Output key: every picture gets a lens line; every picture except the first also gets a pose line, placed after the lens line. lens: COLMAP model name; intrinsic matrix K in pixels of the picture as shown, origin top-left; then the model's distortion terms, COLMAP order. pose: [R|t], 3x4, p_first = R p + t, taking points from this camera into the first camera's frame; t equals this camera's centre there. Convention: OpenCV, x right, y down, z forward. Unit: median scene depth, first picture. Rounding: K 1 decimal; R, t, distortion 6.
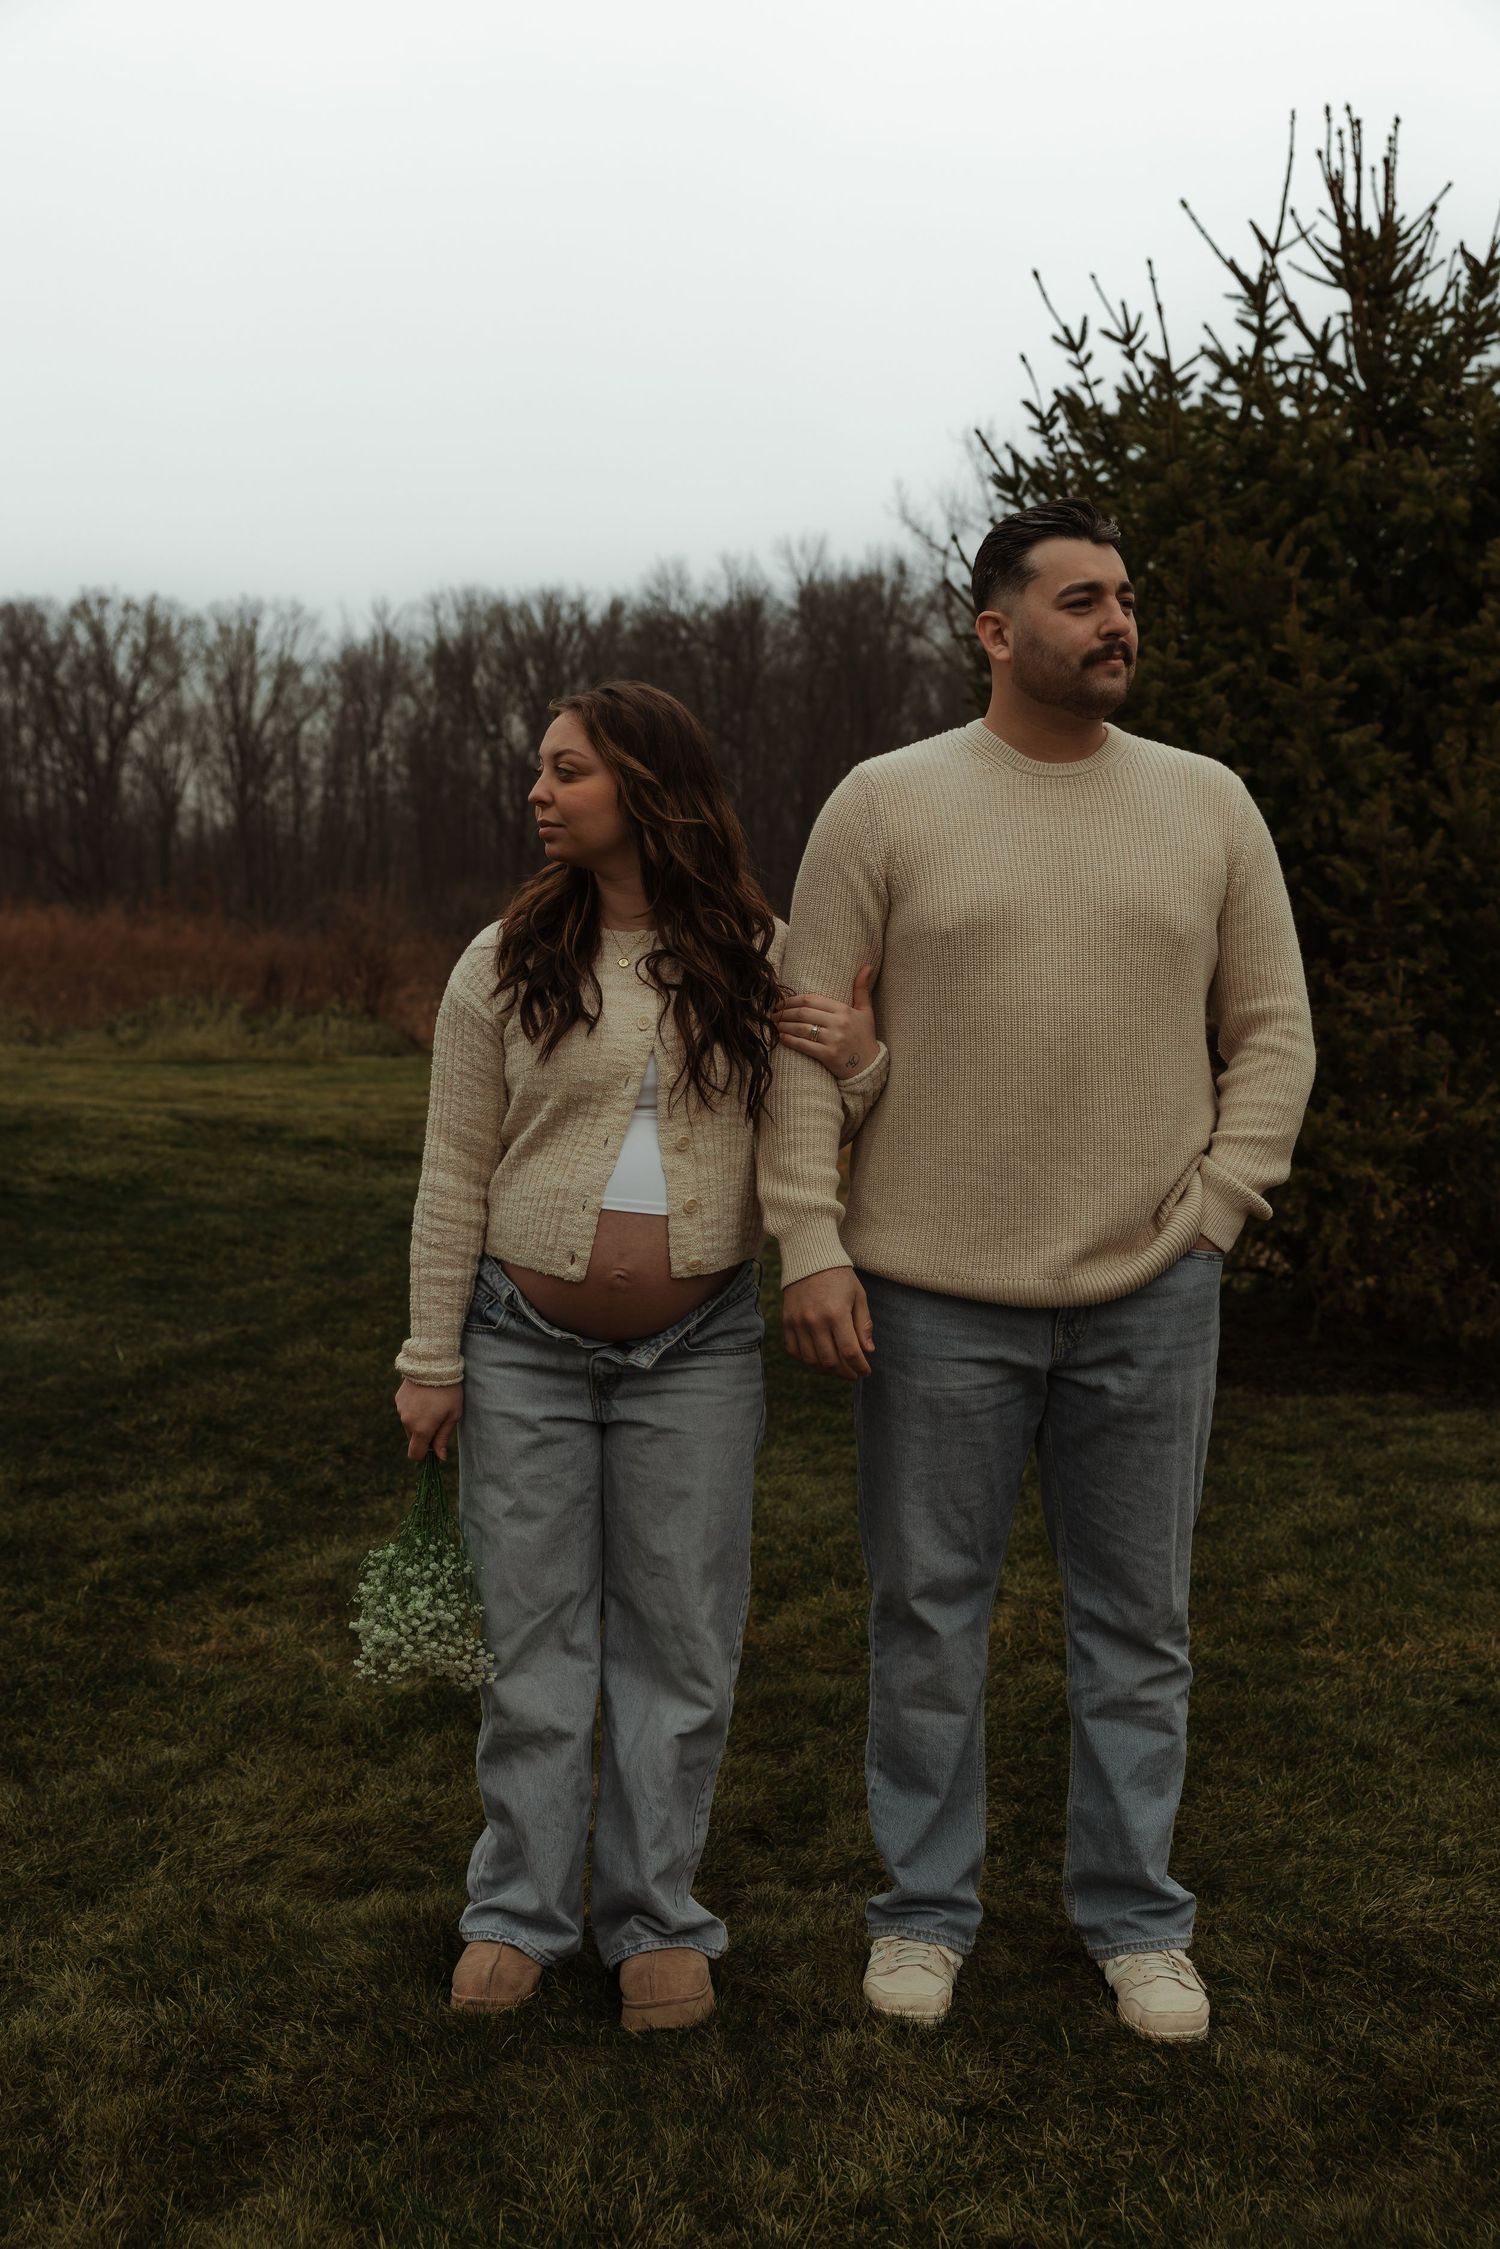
lens RADIAL K [[2706.1, 0, 750.0], [0, 2706.1, 1124.5], [0, 0, 1]] dist [0.011182, -0.031966]
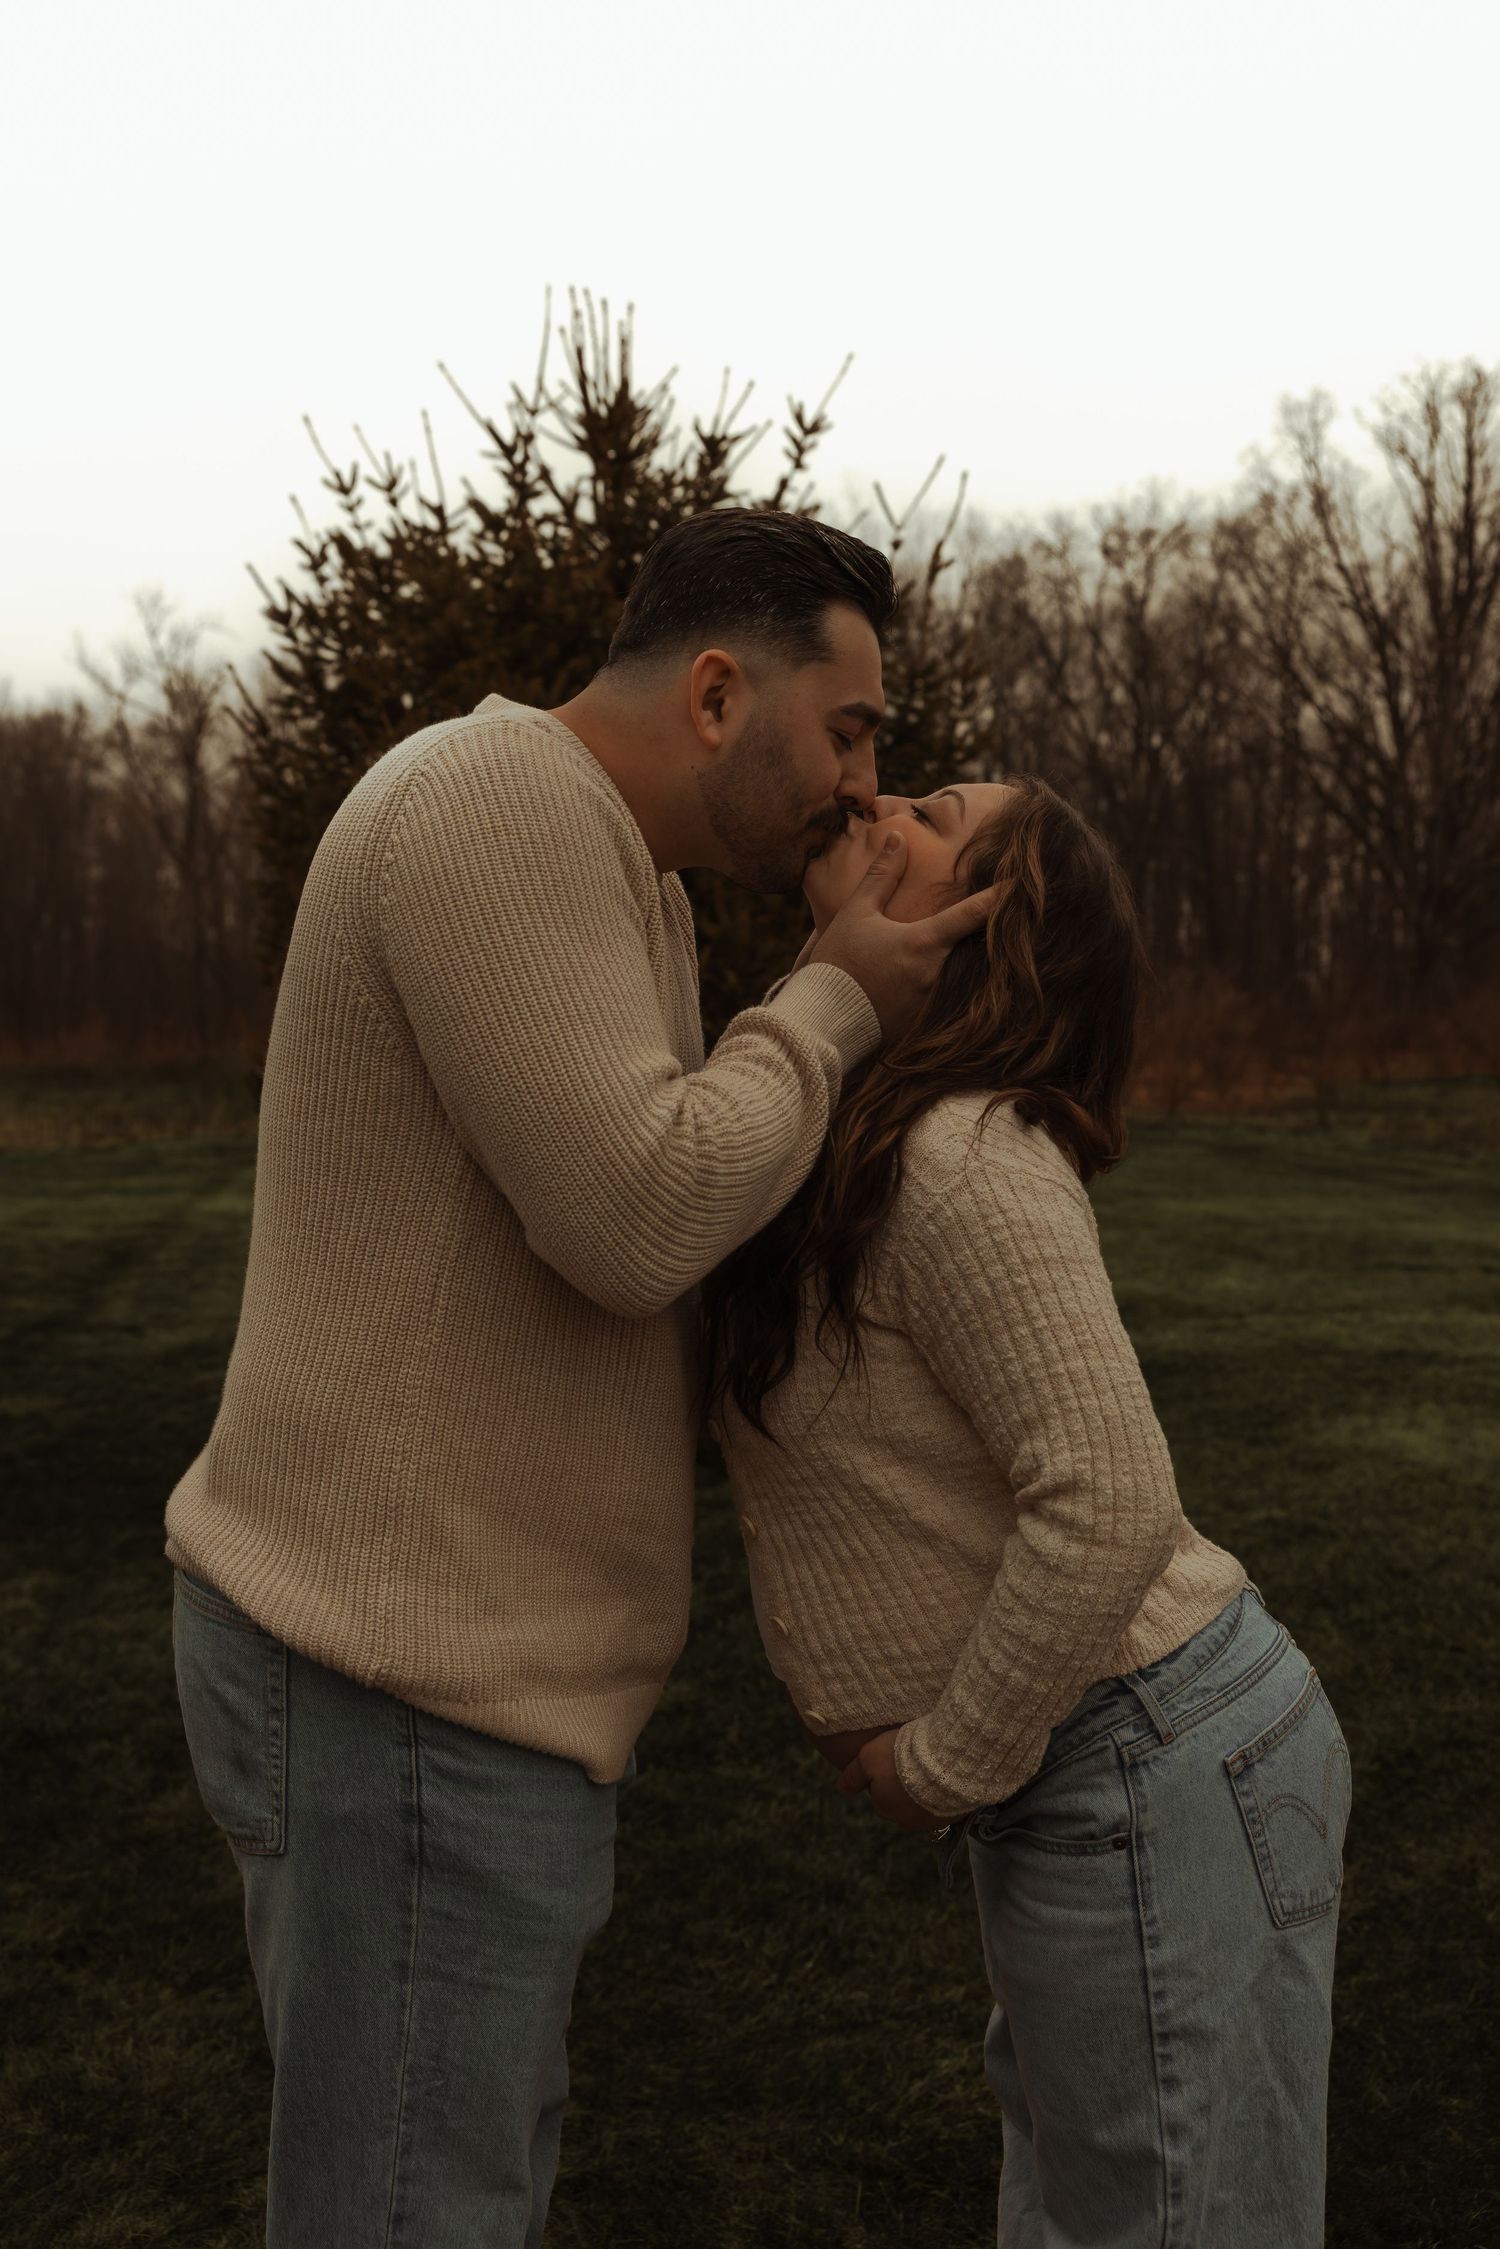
lens RADIAL K [[2311.6, 0, 750.0], [0, 2311.6, 1124.5], [0, 0, 1]] dist [0.001526, 0.008532]
pose [[0.944251, -0.024272, 0.328330, -0.034762], [0.033874, 0.999148, -0.023556, -0.013335], [-0.327478, 0.033365, 0.944269, 0.106746]]
